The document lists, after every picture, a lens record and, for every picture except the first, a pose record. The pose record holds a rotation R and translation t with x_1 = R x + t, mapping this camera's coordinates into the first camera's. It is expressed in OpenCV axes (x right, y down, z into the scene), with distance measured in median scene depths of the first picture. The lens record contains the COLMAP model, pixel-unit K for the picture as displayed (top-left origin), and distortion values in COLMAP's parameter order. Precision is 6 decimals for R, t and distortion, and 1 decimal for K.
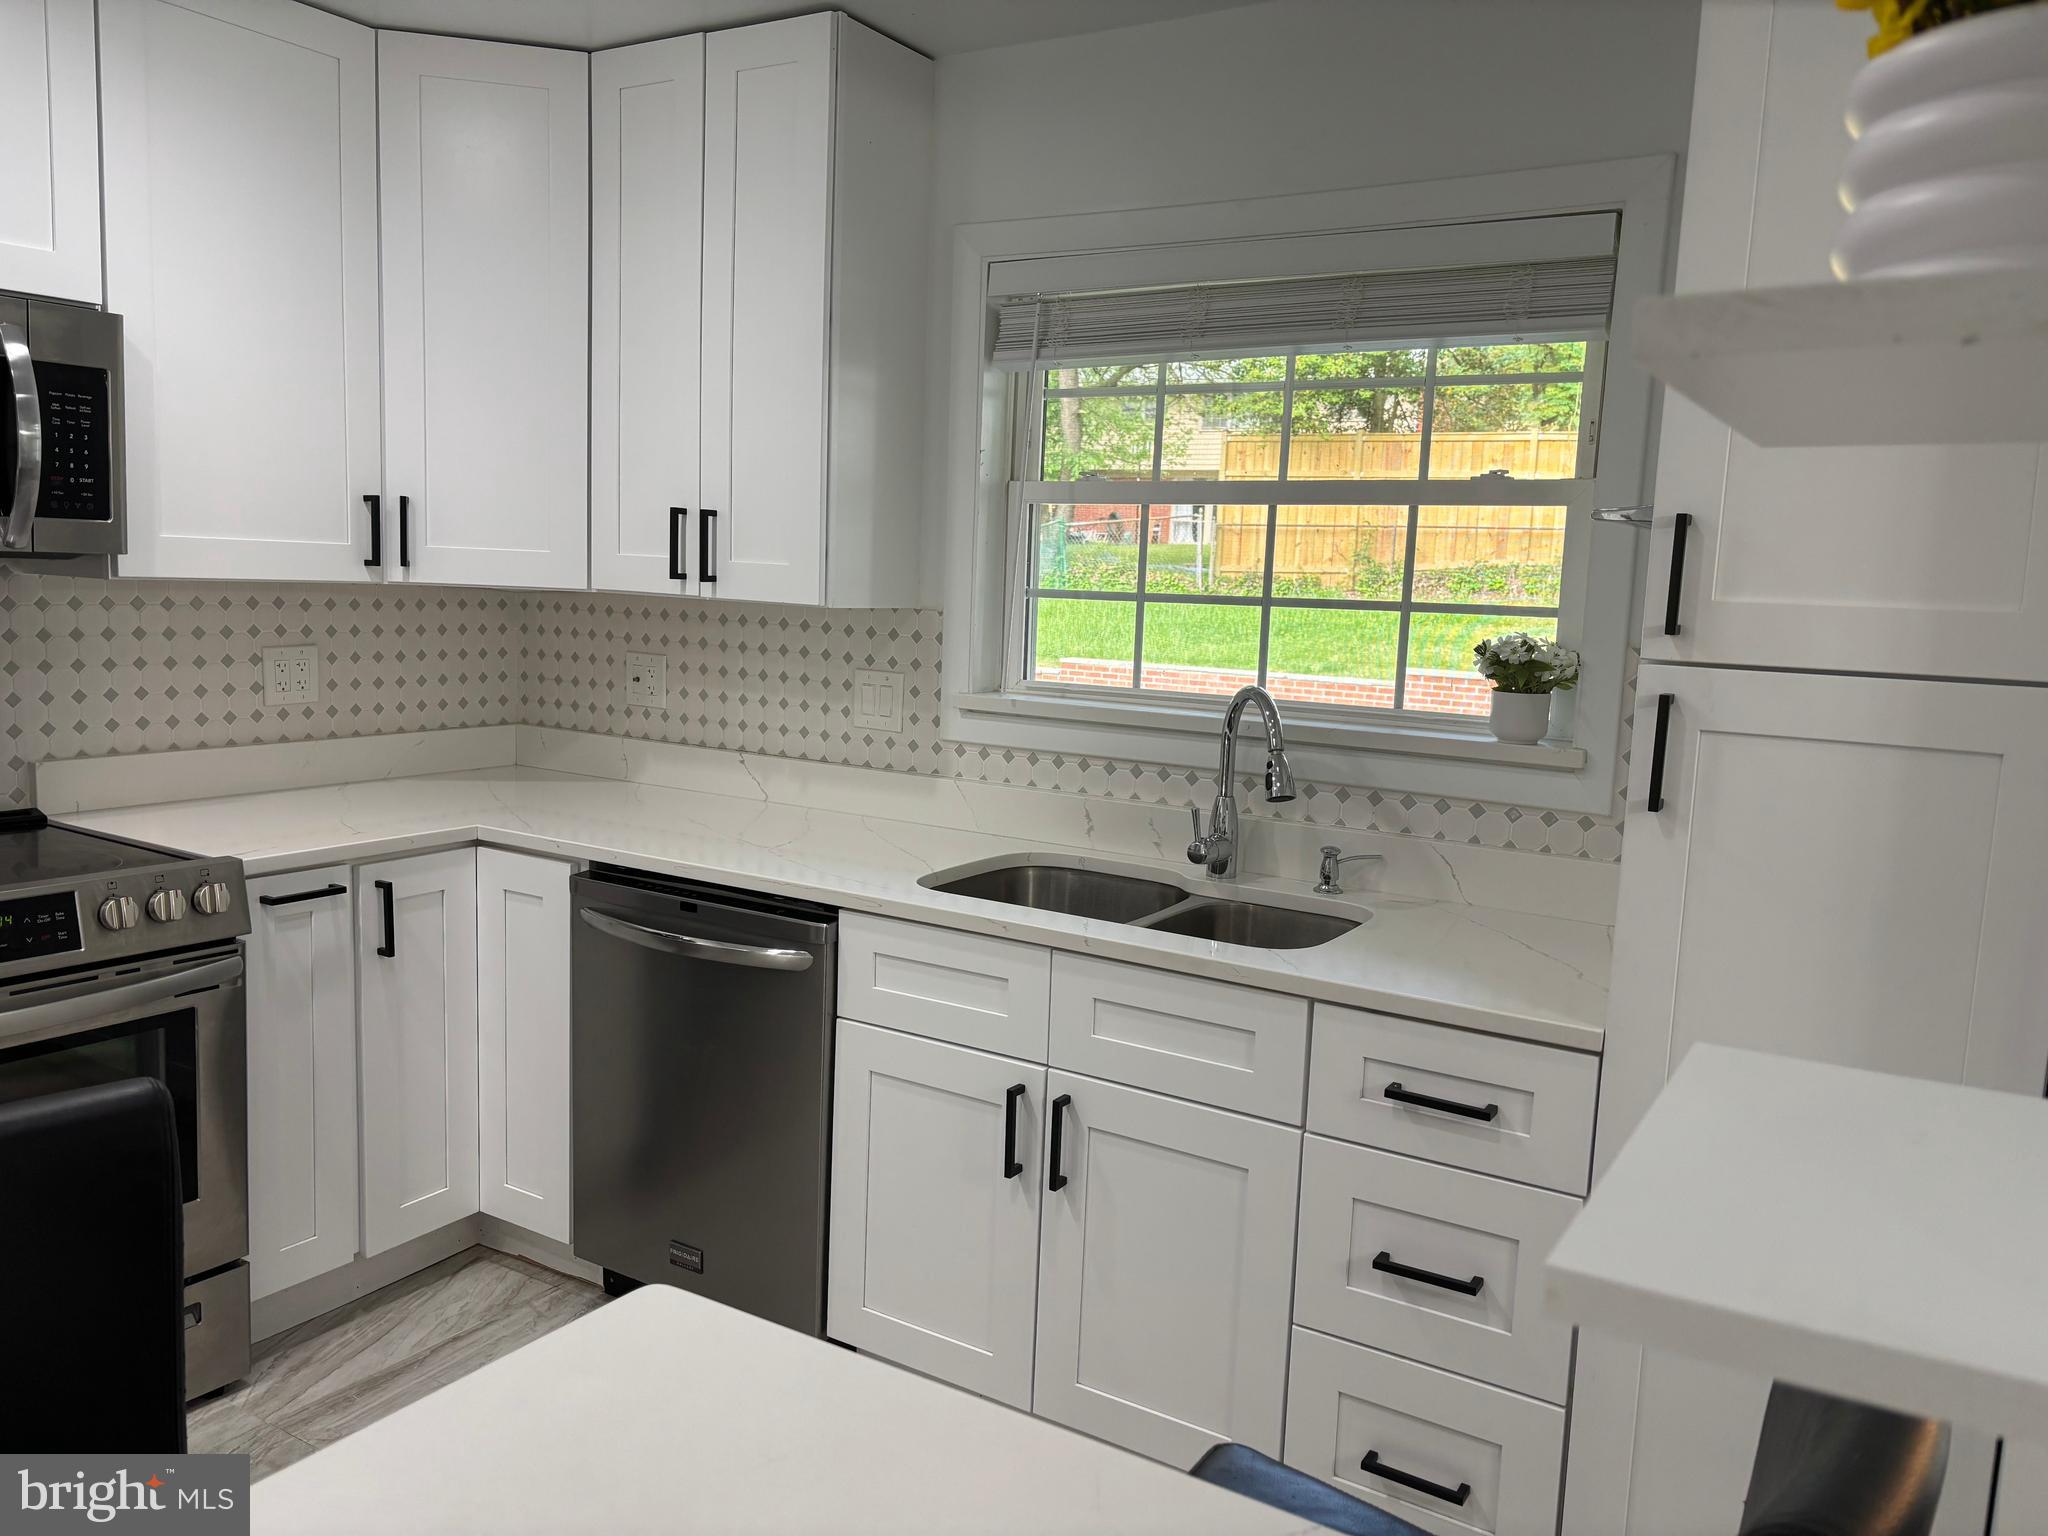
lens RADIAL K [[1539.4, 0, 1013.1], [0, 1539.4, 777.9], [0, 0, 1]] dist [0.054224, -0.063541]
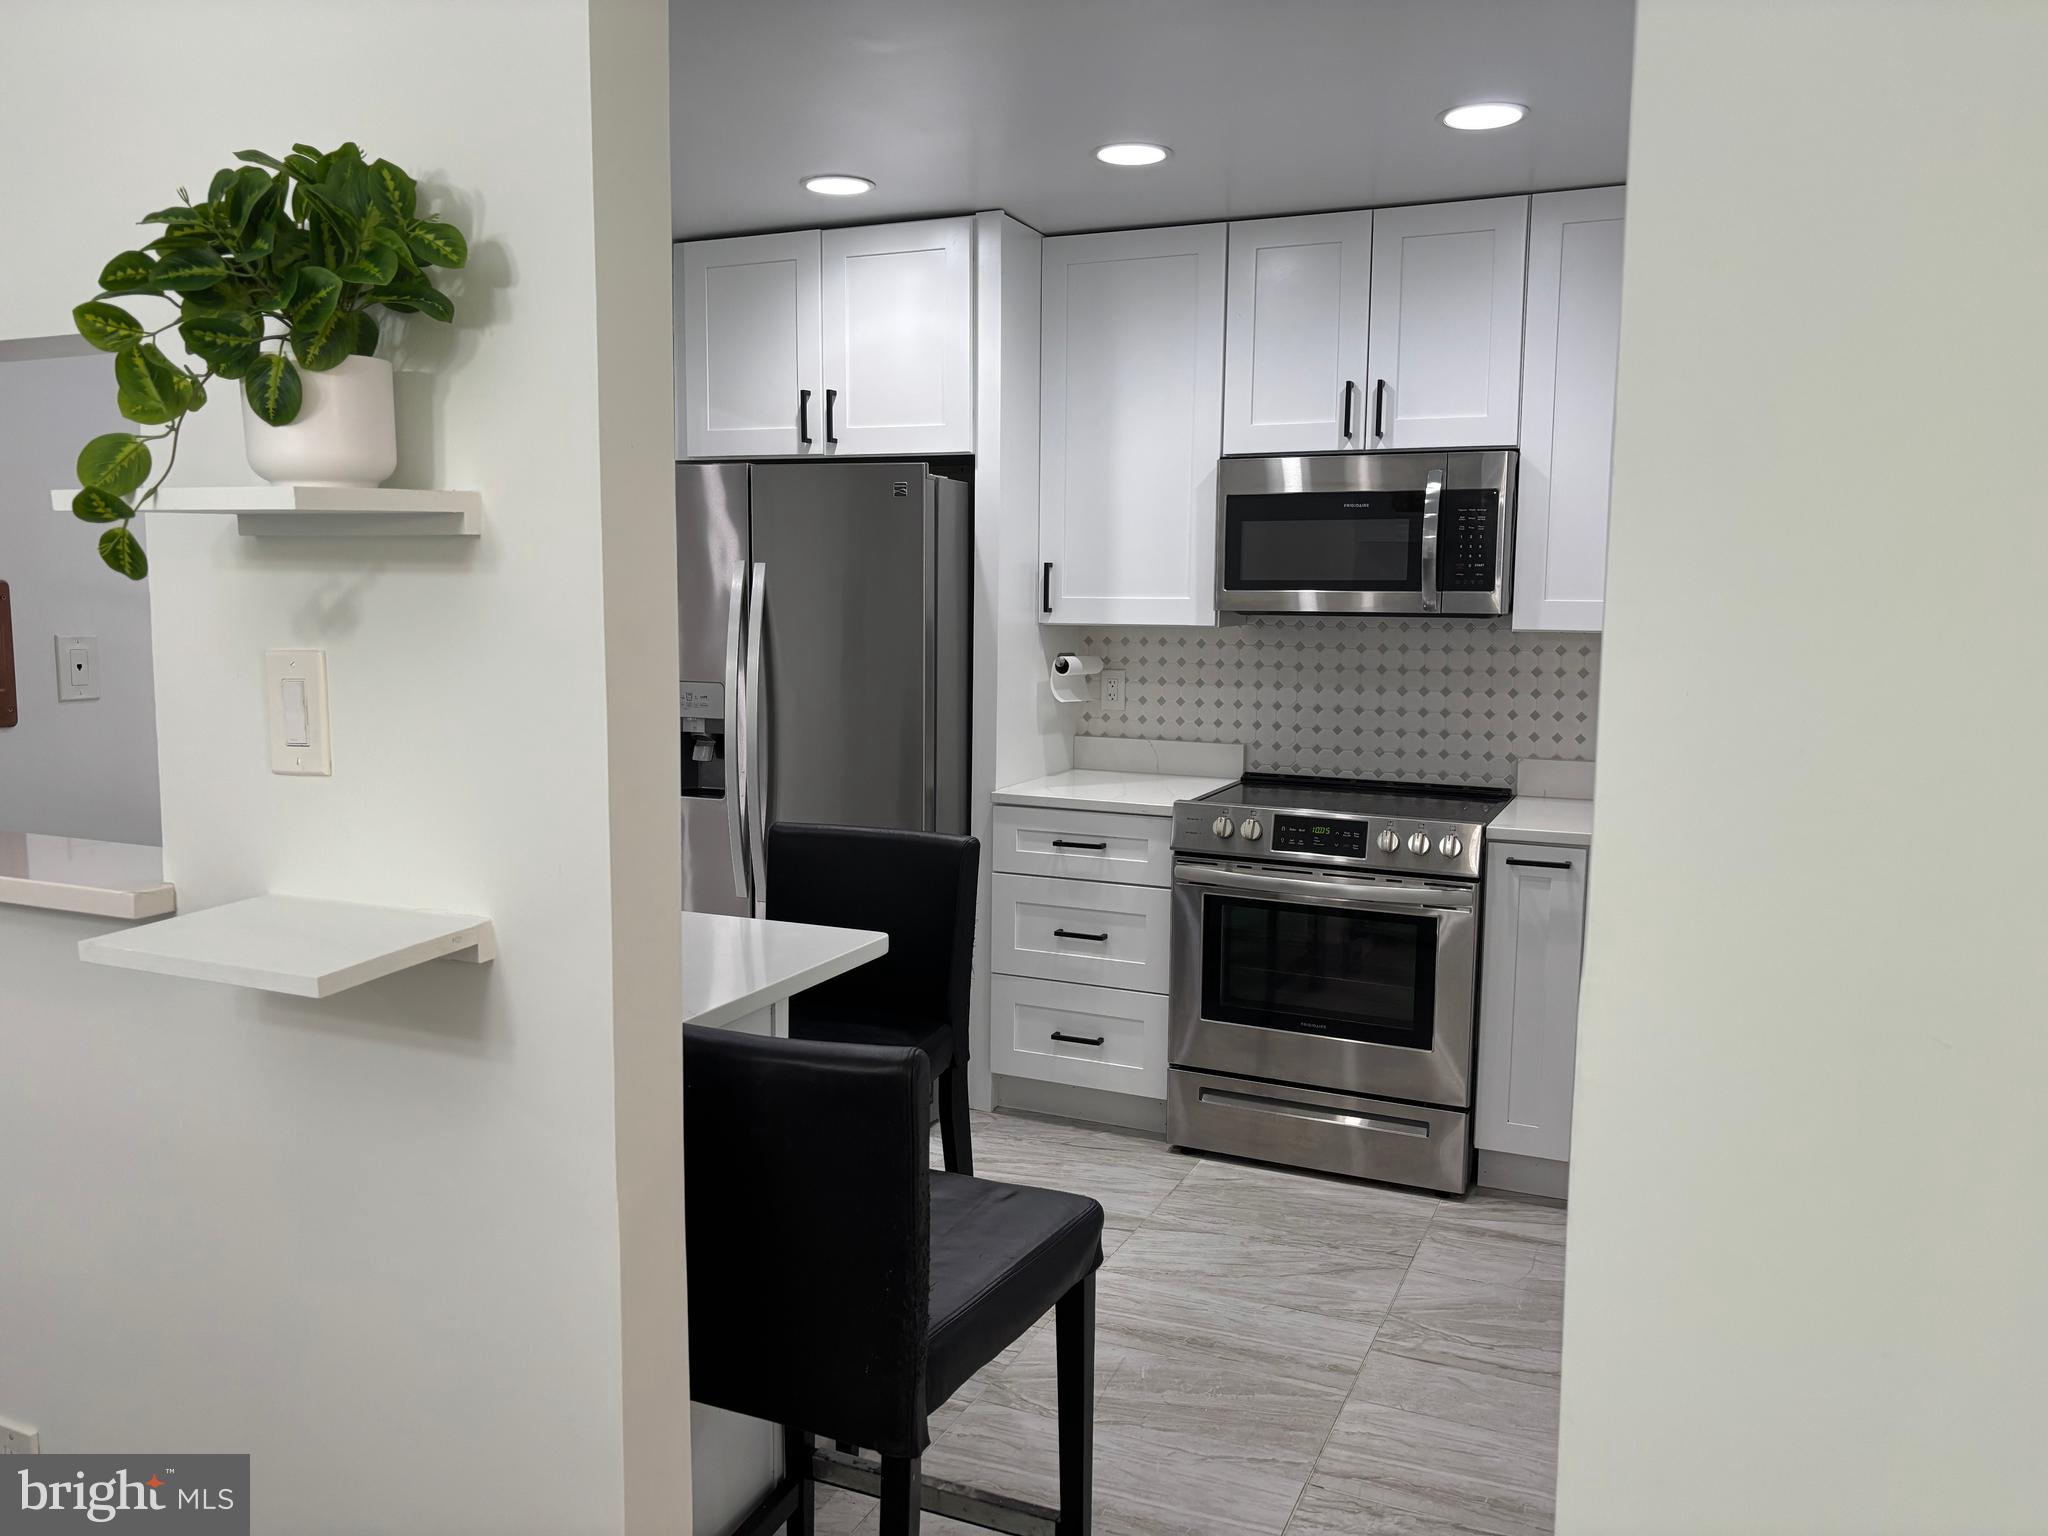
lens RADIAL K [[1539.4, 0, 1013.1], [0, 1539.4, 777.9], [0, 0, 1]] dist [0.054224, -0.063541]
pose [[0.138927, 0.081563, -0.986938, 0.737580], [-0.136656, 0.988647, 0.062468, -0.017570], [0.980828, 0.126193, 0.148496, 0.321424]]
